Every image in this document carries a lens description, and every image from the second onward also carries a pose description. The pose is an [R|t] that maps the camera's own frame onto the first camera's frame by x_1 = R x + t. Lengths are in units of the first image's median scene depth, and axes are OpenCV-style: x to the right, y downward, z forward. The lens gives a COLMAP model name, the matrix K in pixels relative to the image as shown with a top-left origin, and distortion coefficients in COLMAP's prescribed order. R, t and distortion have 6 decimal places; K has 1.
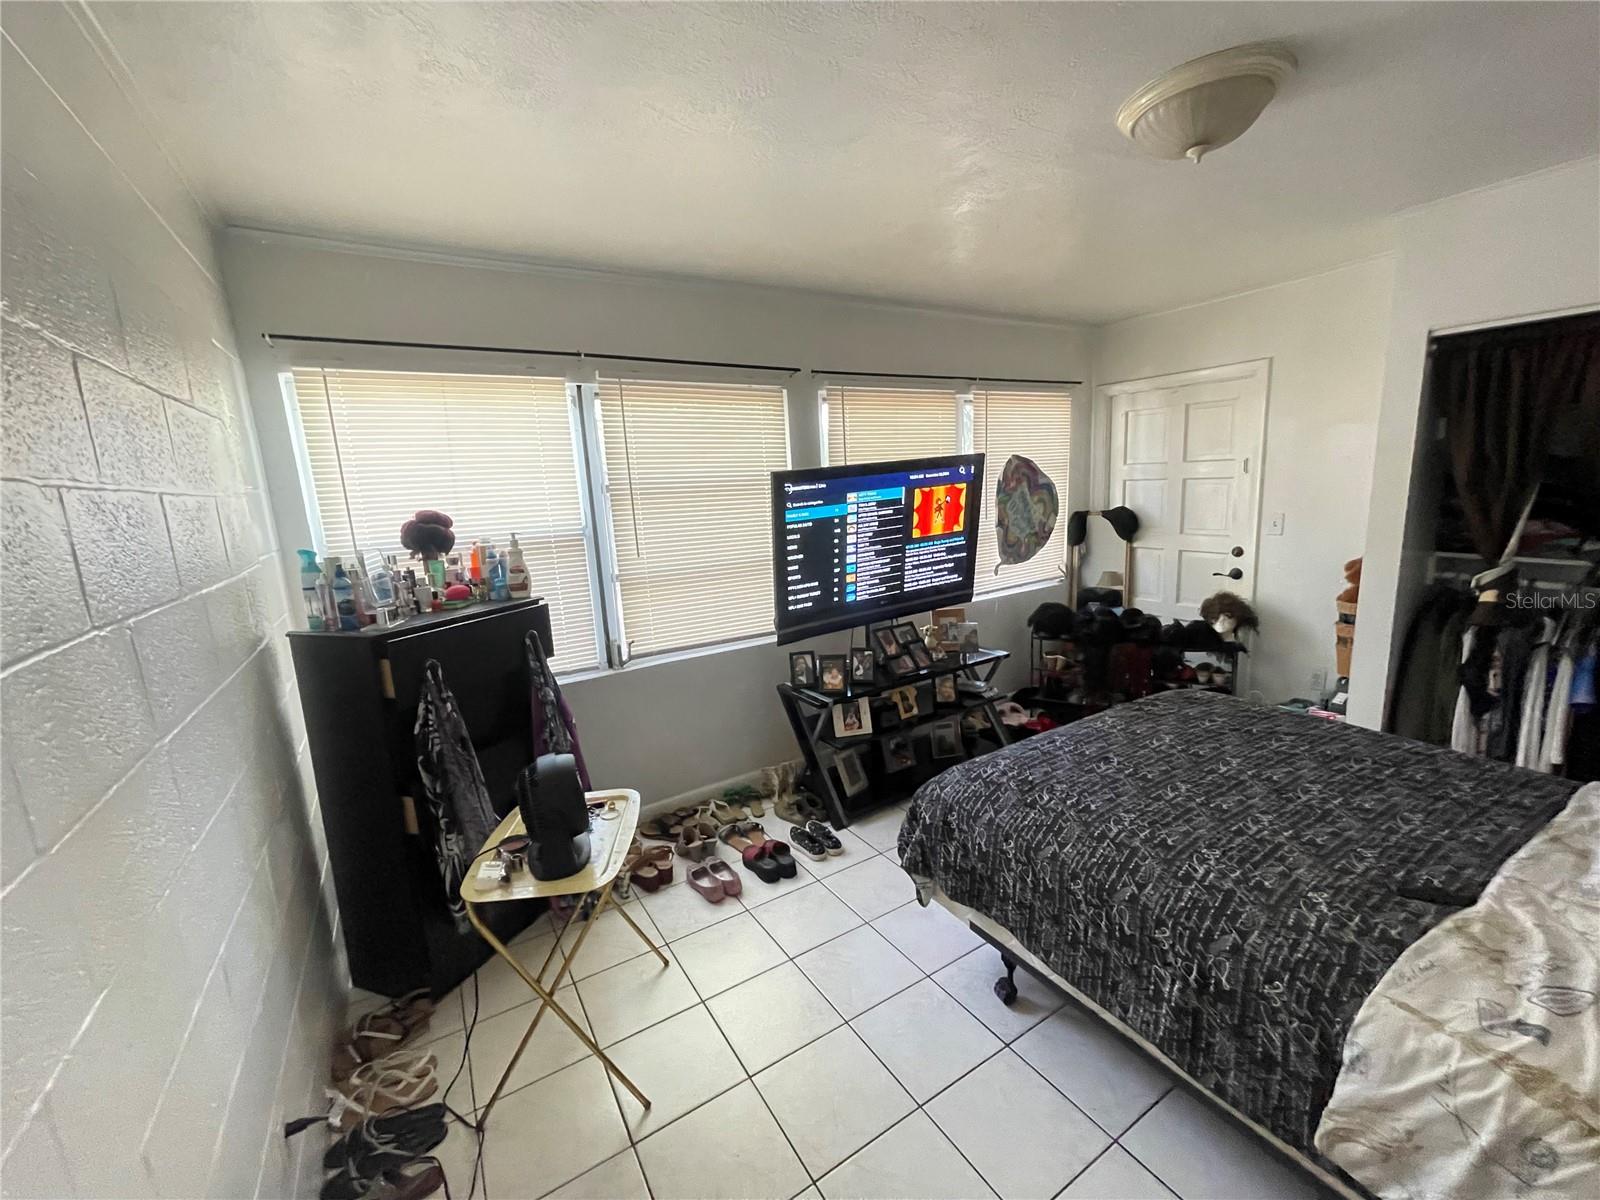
lens RADIAL K [[645.4, 0, 798.7], [0, 645.4, 600.9], [0, 0, 1]] dist [-0.002917, 0.001224]
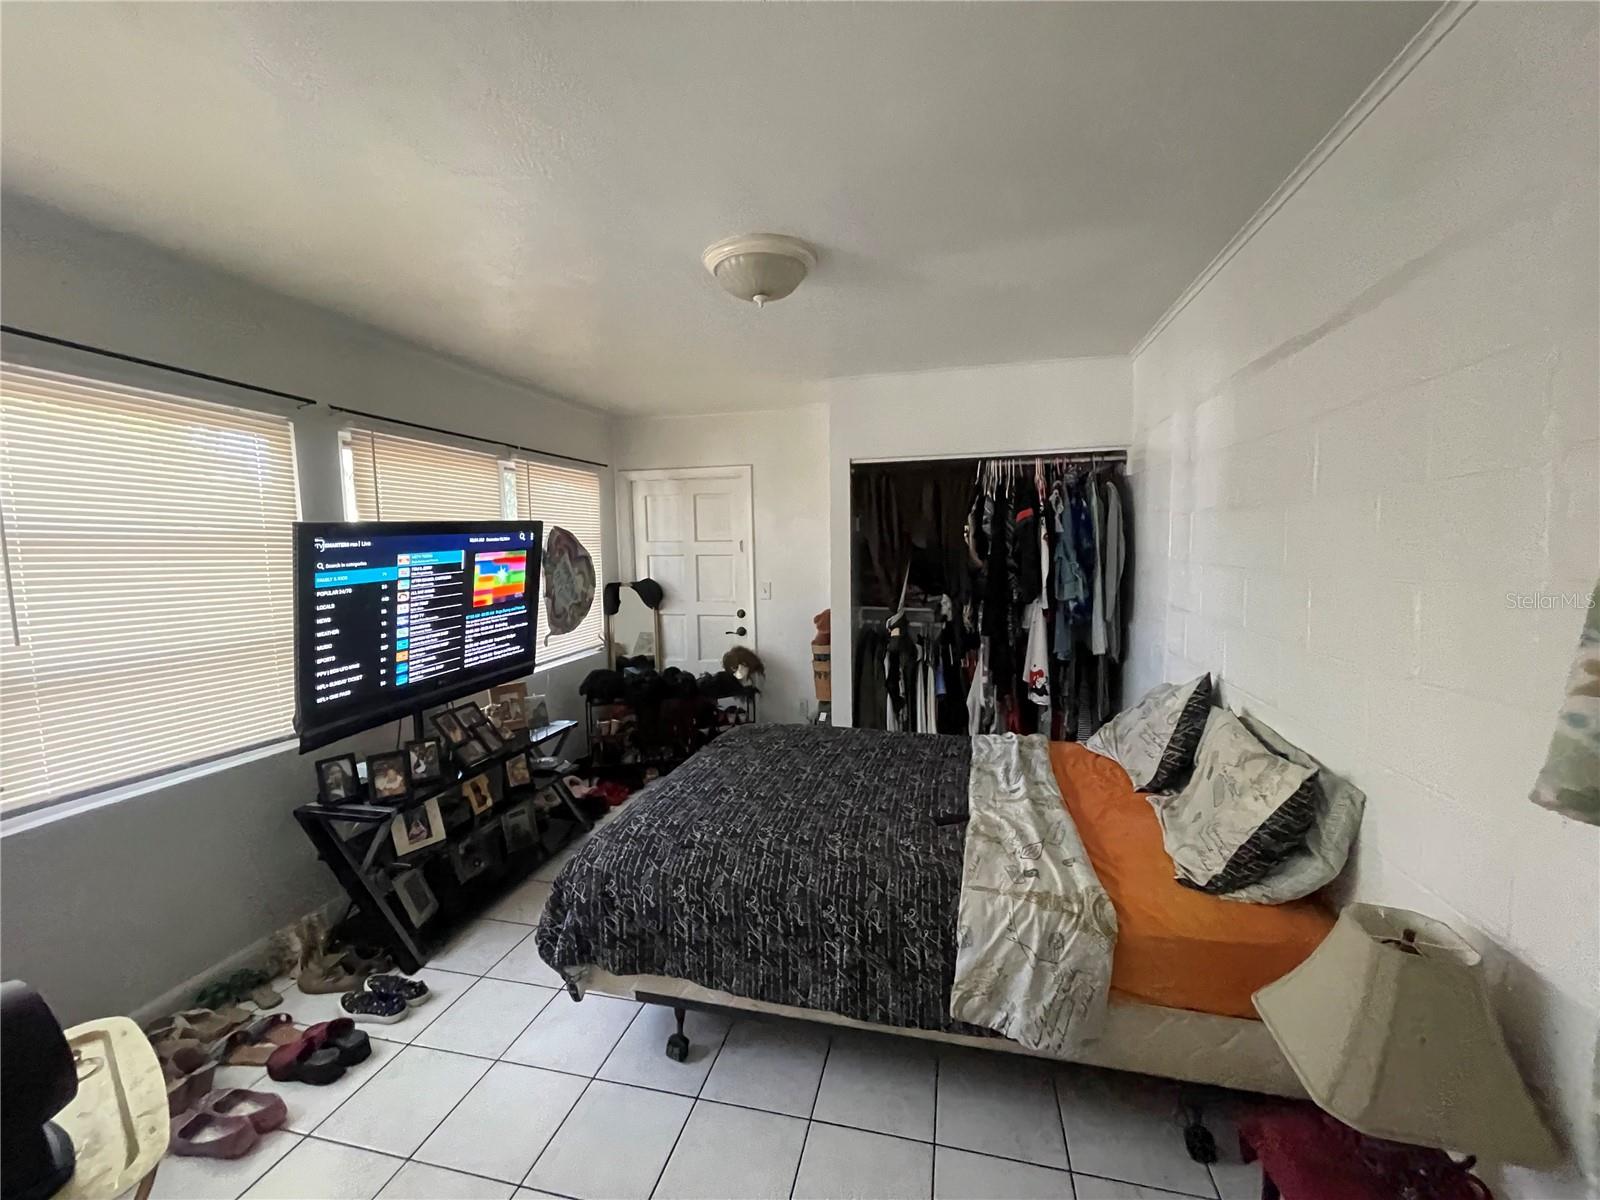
lens RADIAL K [[645.4, 0, 794.7], [0, 645.4, 602.8], [0, 0, 1]] dist [-0.002917, 0.001224]
pose [[0.711835, -0.018579, 0.702101, -0.157432], [0.105372, 0.991161, -0.080605, 0.018749], [-0.694397, 0.131360, 0.707500, 0.059148]]
